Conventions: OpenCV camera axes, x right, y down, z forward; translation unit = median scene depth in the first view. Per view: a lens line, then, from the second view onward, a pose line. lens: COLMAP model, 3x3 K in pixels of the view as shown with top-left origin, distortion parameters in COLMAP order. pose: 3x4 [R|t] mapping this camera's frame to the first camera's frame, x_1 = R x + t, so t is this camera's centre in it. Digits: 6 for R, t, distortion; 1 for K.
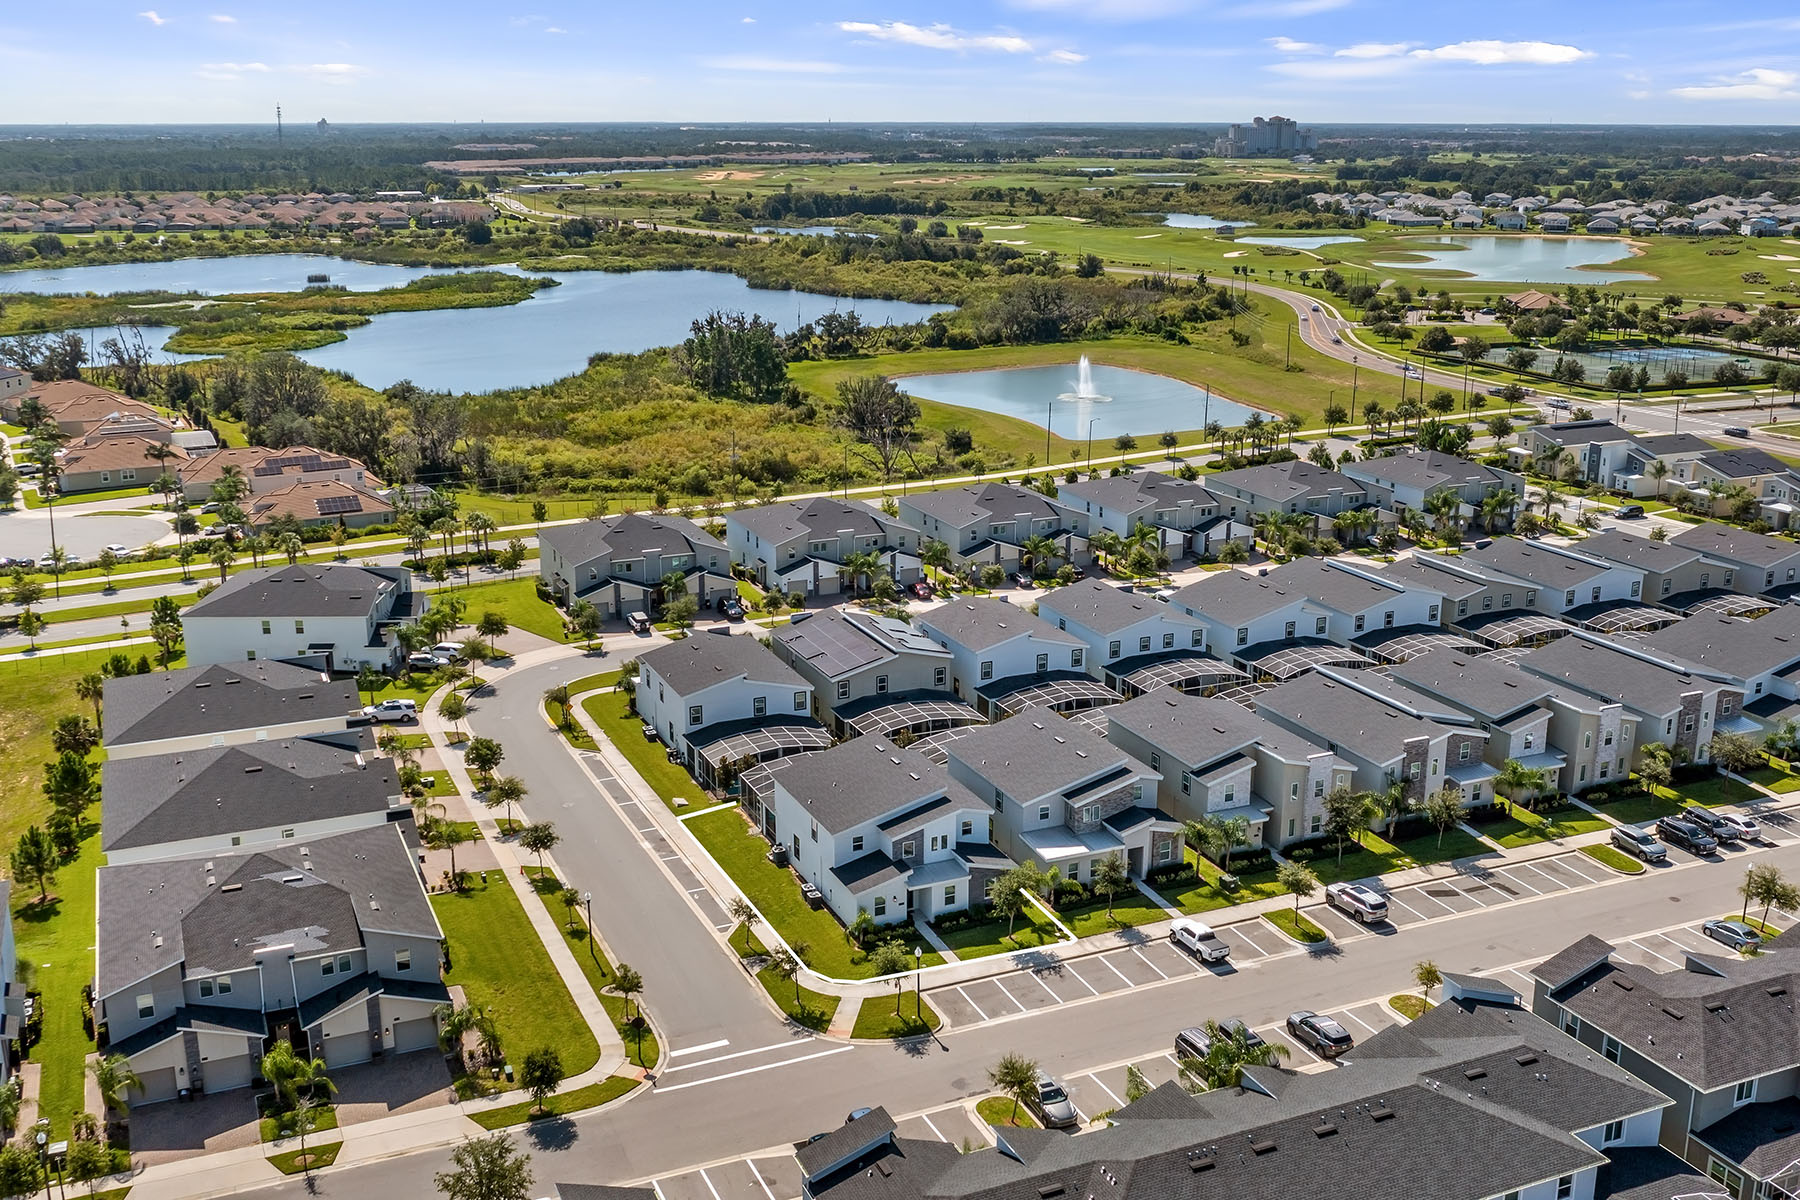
lens RADIAL K [[1769.0, 0, 900.0], [0, 1769.0, 600.0], [0, 0, 1]] dist [-0.010835, -0.009200]
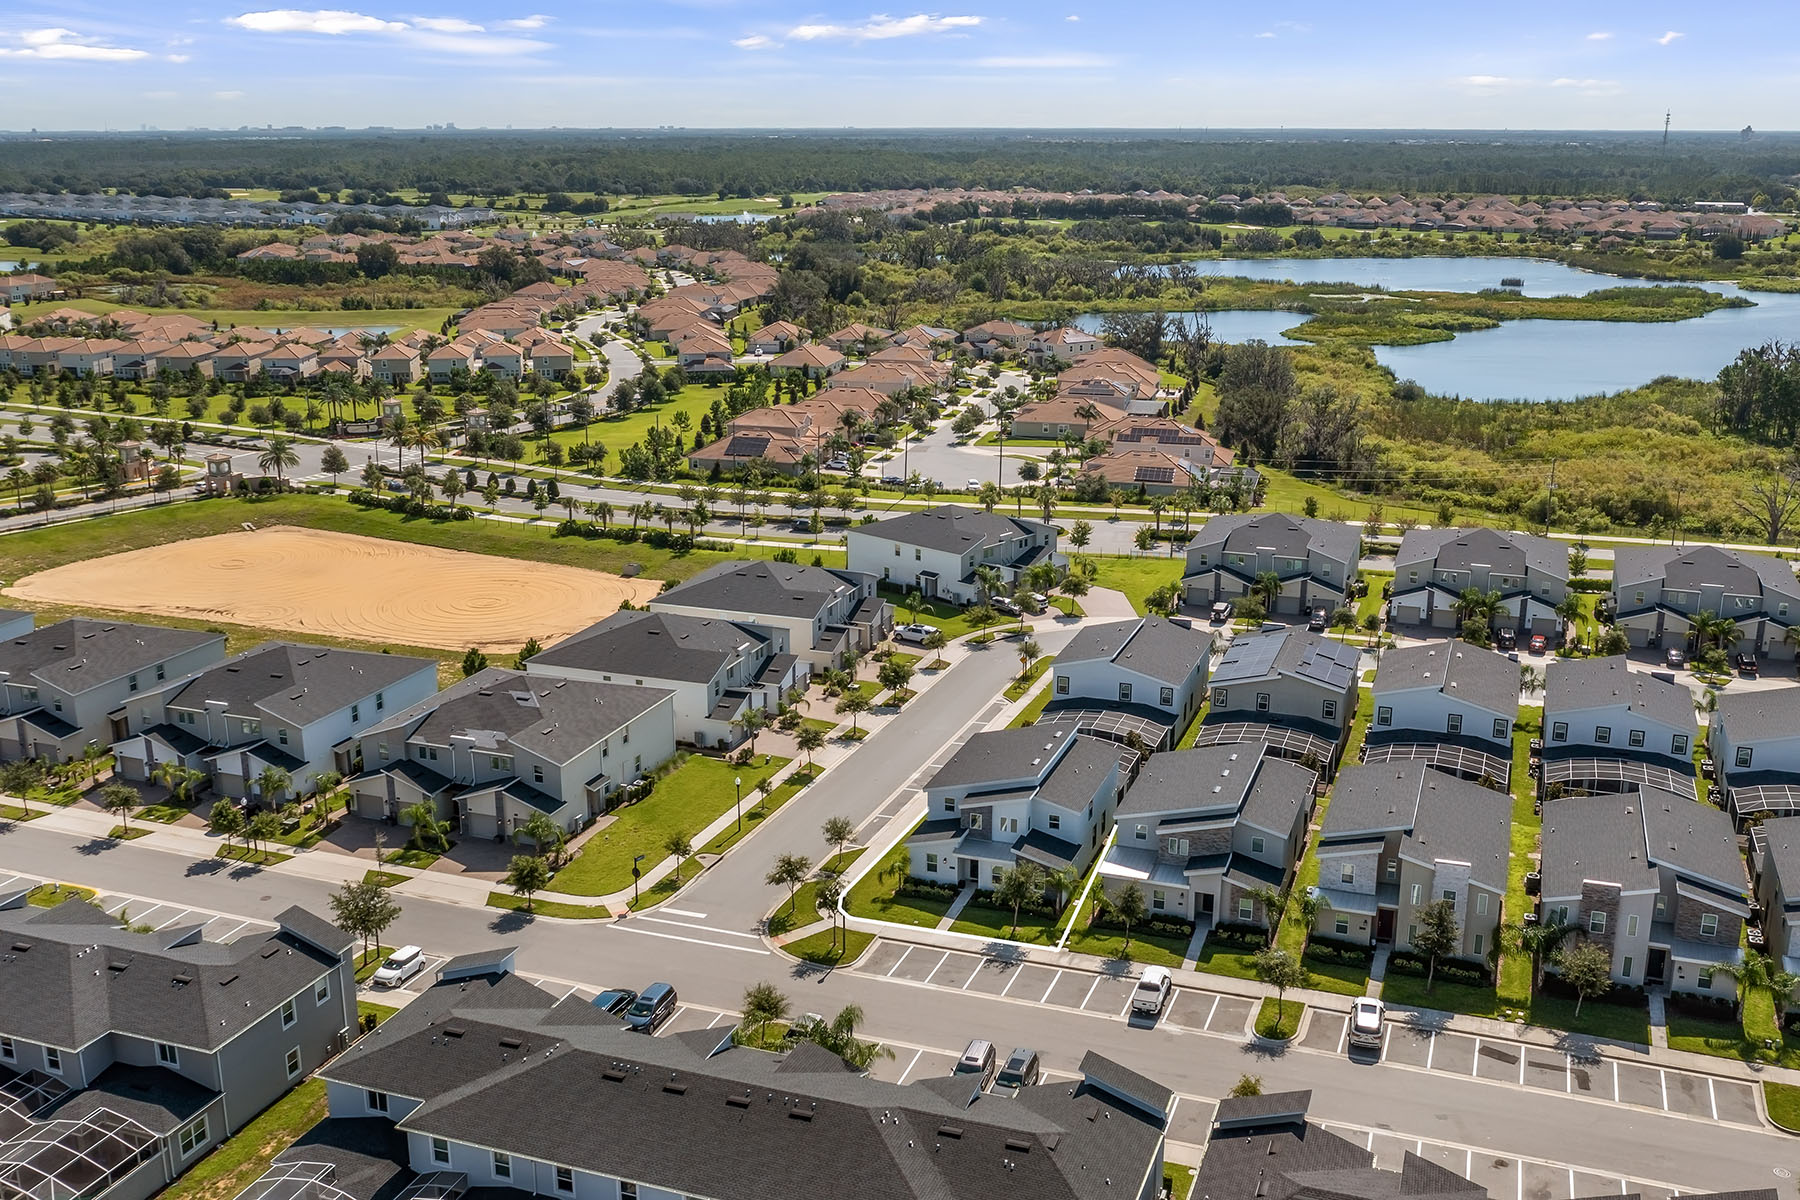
lens RADIAL K [[1769.0, 0, 900.0], [0, 1769.0, 600.0], [0, 0, 1]] dist [-0.010835, -0.009200]
pose [[0.712229, 0.182327, -0.677855, 0.389252], [-0.184642, 0.980333, 0.069682, -0.029866], [0.677228, 0.075531, 0.731886, 0.118796]]
